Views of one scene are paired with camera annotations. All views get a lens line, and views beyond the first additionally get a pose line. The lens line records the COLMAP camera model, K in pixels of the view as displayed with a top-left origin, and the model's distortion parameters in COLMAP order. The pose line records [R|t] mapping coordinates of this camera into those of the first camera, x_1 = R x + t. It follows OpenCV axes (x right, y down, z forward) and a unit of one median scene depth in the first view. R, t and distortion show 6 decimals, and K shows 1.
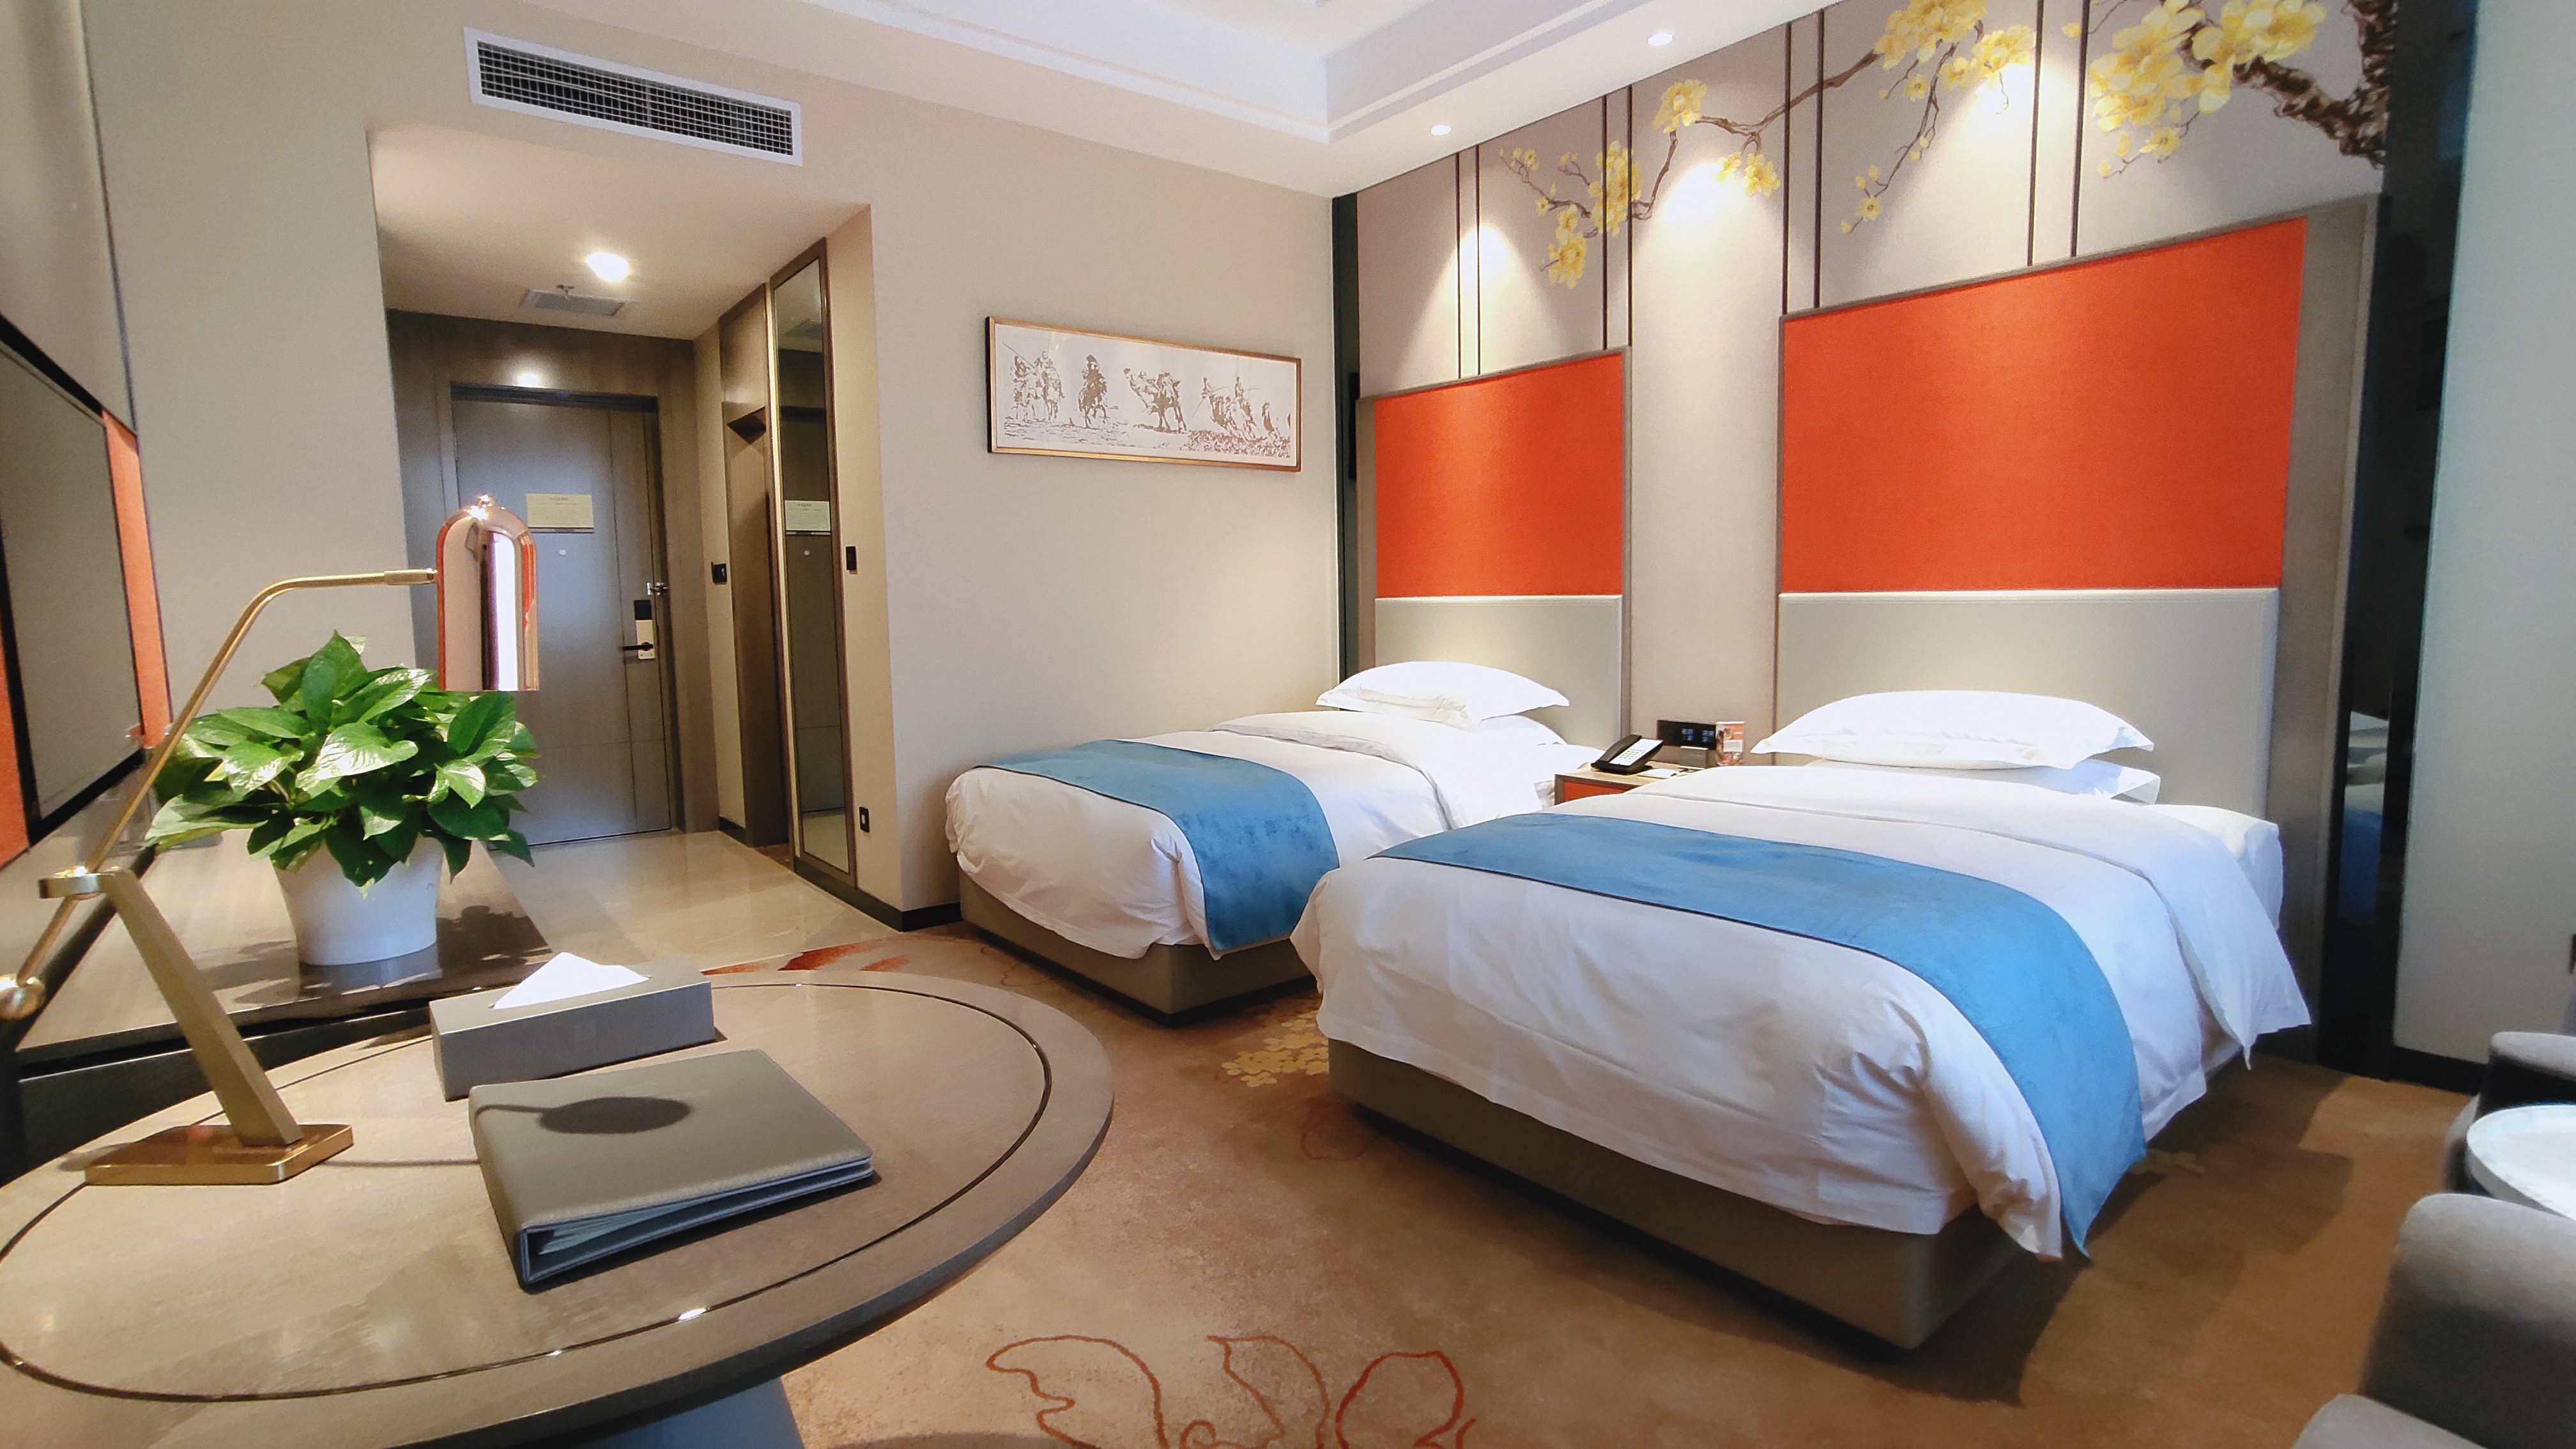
lens RADIAL K [[1236.1, 0, 1298.2], [0, 1236.1, 730.1], [0, 0, 1]] dist [-0.012118, 0.009920]
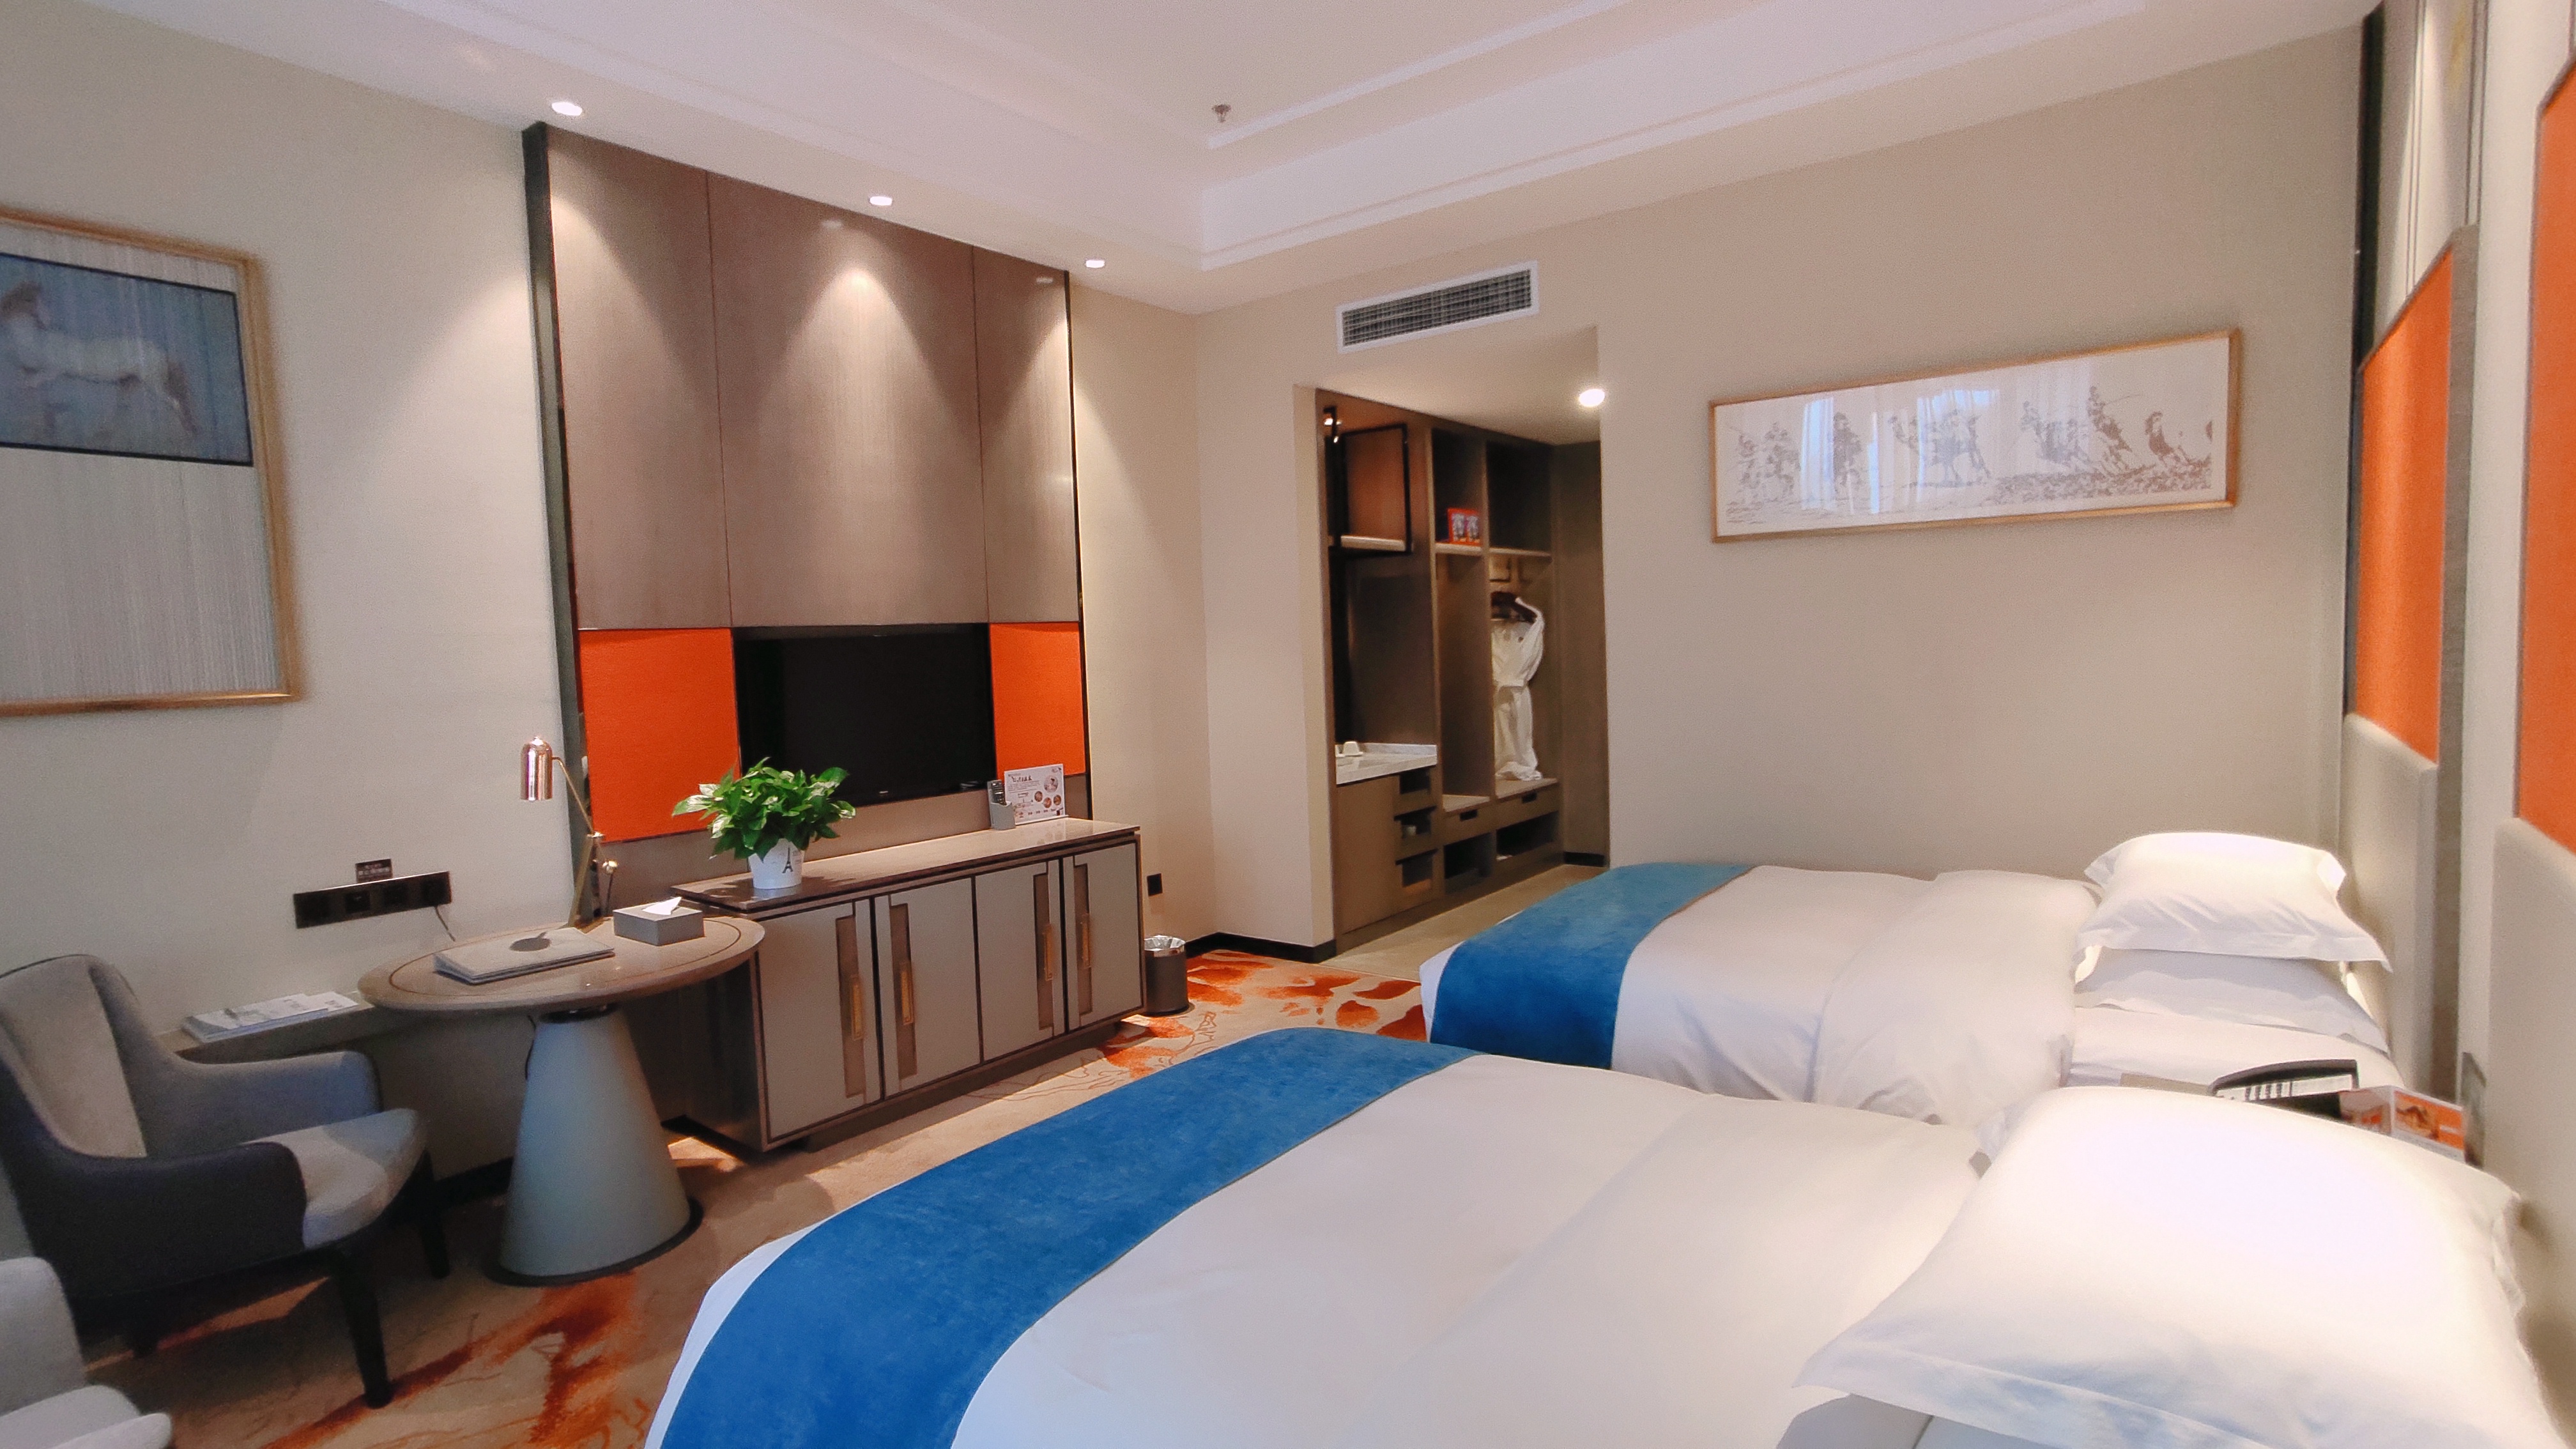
lens RADIAL K [[1236.1, 0, 1281.7], [0, 1236.1, 727.8], [0, 0, 1]] dist [-0.012118, 0.009920]
pose [[0.267063, 0.065974, -0.961418, 0.512624], [-0.085754, 0.995323, 0.044480, -0.088979], [0.959856, 0.070566, 0.271472, 0.395766]]
